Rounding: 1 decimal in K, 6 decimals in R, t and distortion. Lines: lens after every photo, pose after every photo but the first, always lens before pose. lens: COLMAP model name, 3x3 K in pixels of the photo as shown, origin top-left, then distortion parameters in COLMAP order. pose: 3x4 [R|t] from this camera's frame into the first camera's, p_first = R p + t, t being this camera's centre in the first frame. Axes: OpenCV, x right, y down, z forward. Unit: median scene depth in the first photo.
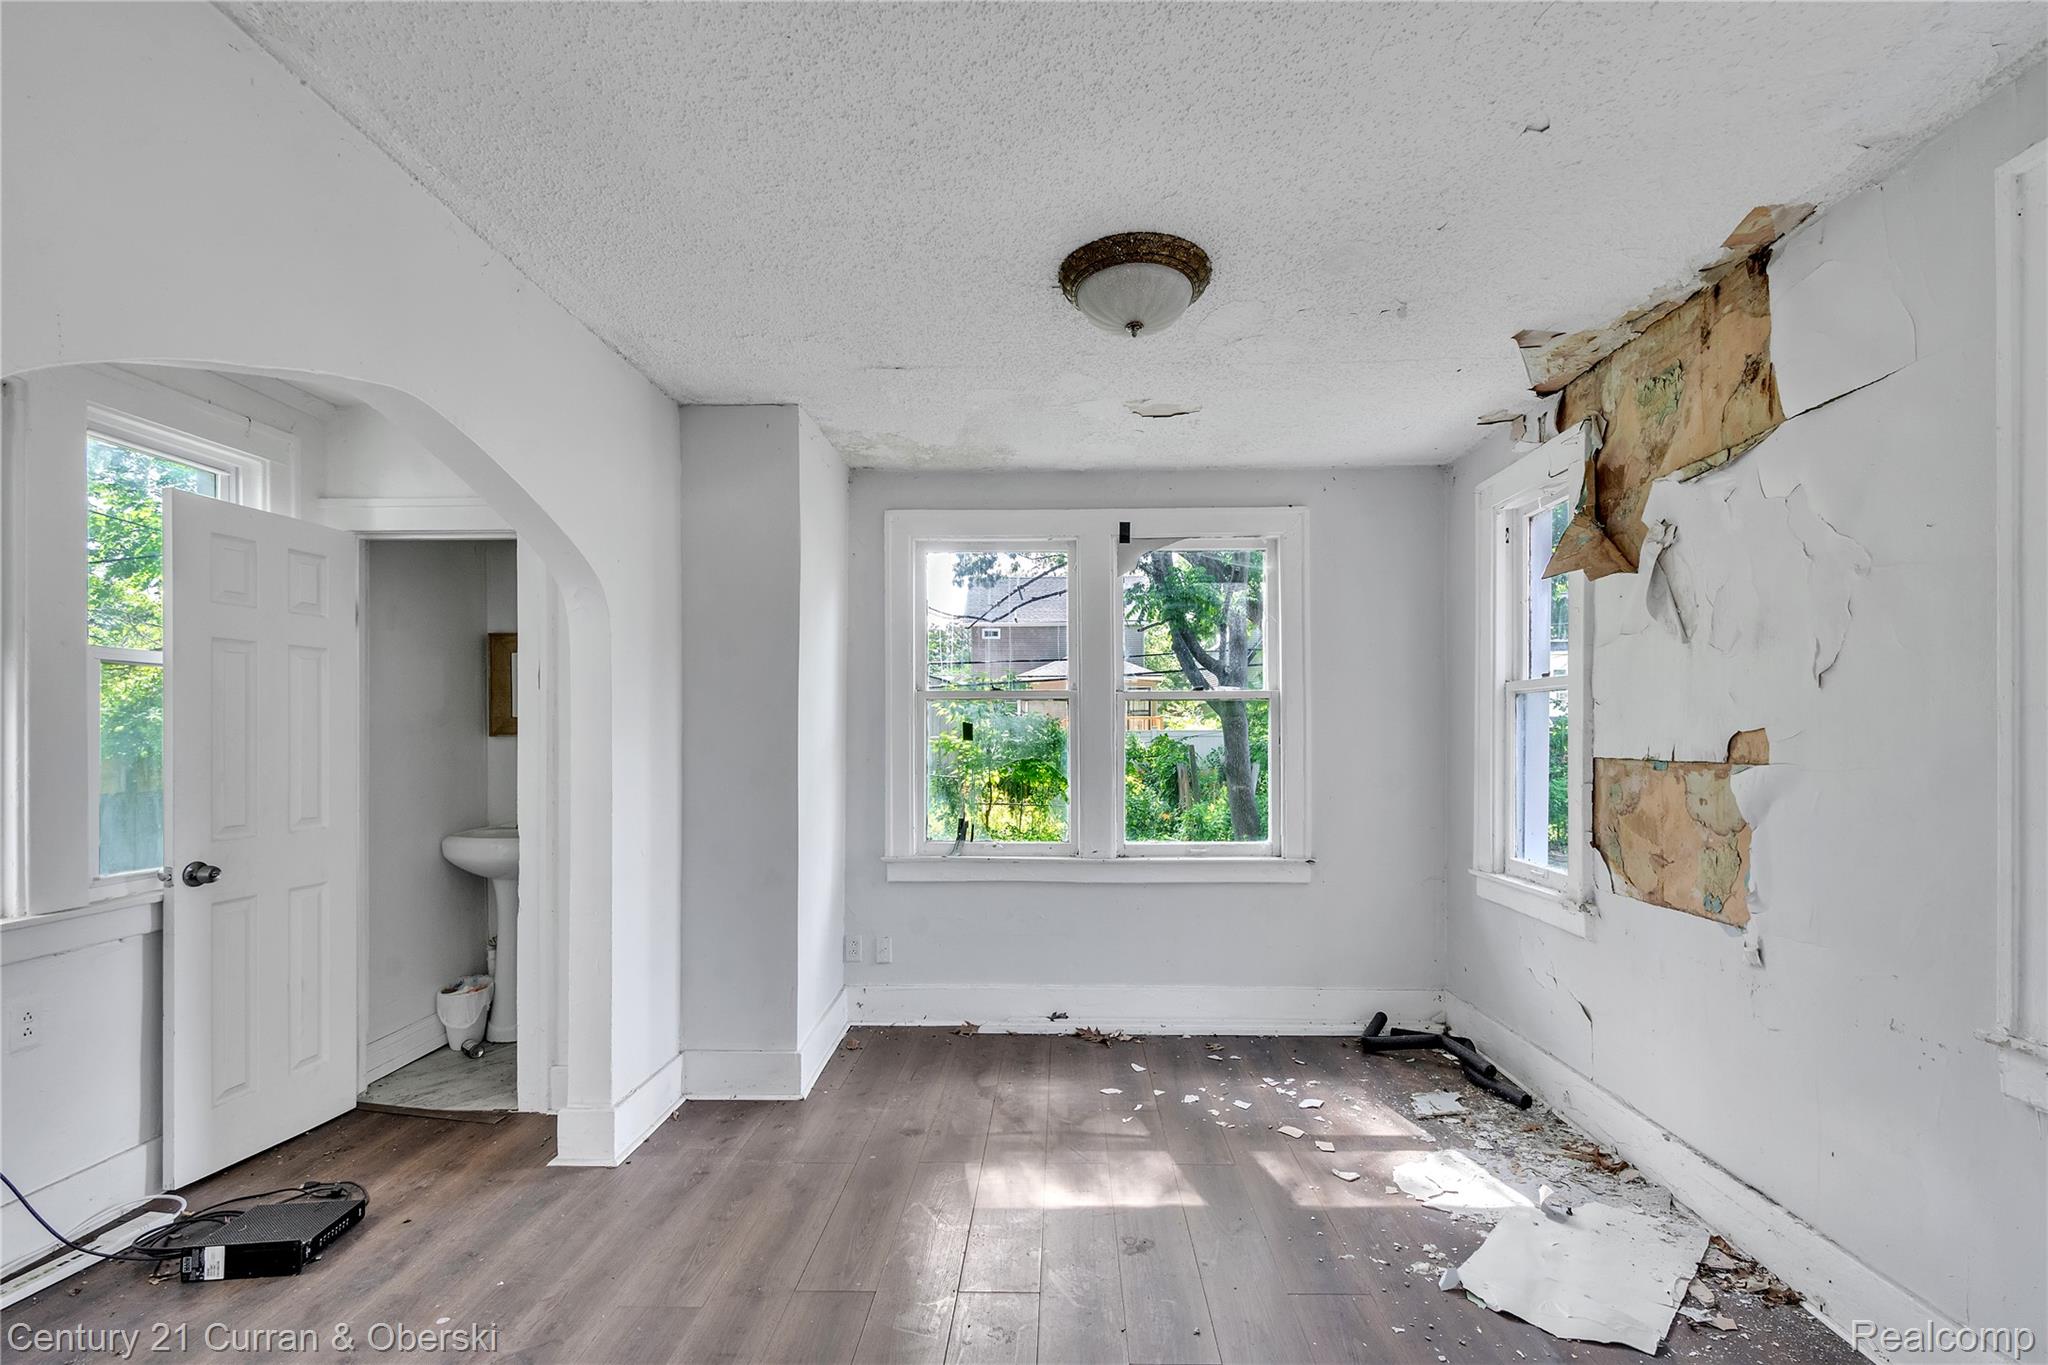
lens RADIAL K [[953.5, 0, 1047.7], [0, 953.5, 738.2], [0, 0, 1]] dist [0.001005, 0.000138]
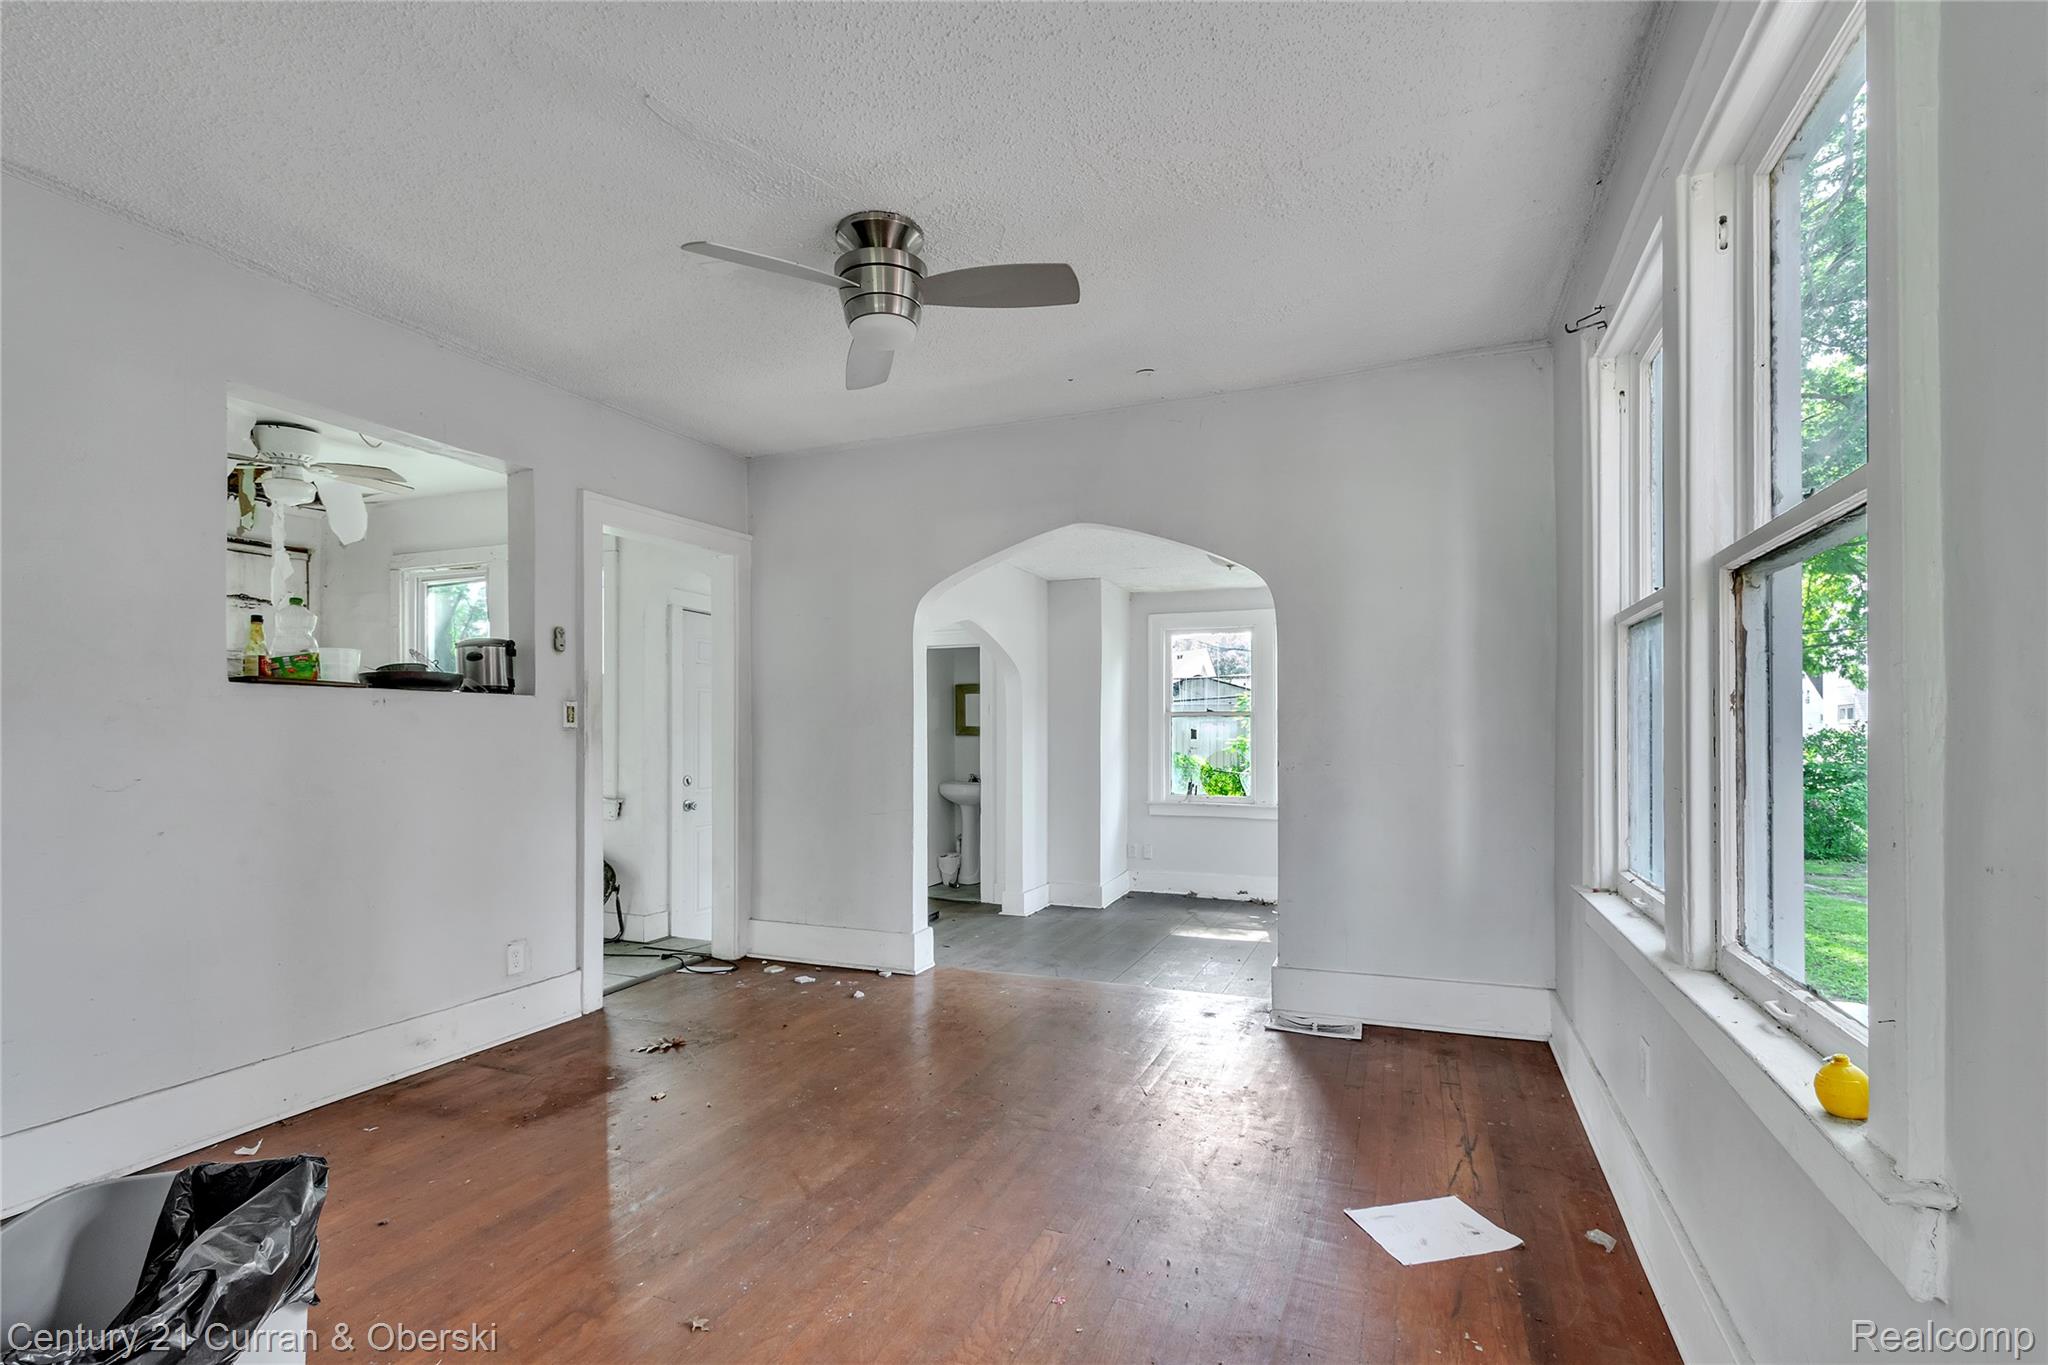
lens RADIAL K [[953.5, 0, 1036.2], [0, 953.5, 730.4], [0, 0, 1]] dist [0.001005, 0.000138]
pose [[0.939147, 0.001942, -0.343509, 0.279973], [-0.003054, 0.999992, -0.002695, -0.009257], [0.343501, 0.003580, 0.939145, -0.880165]]
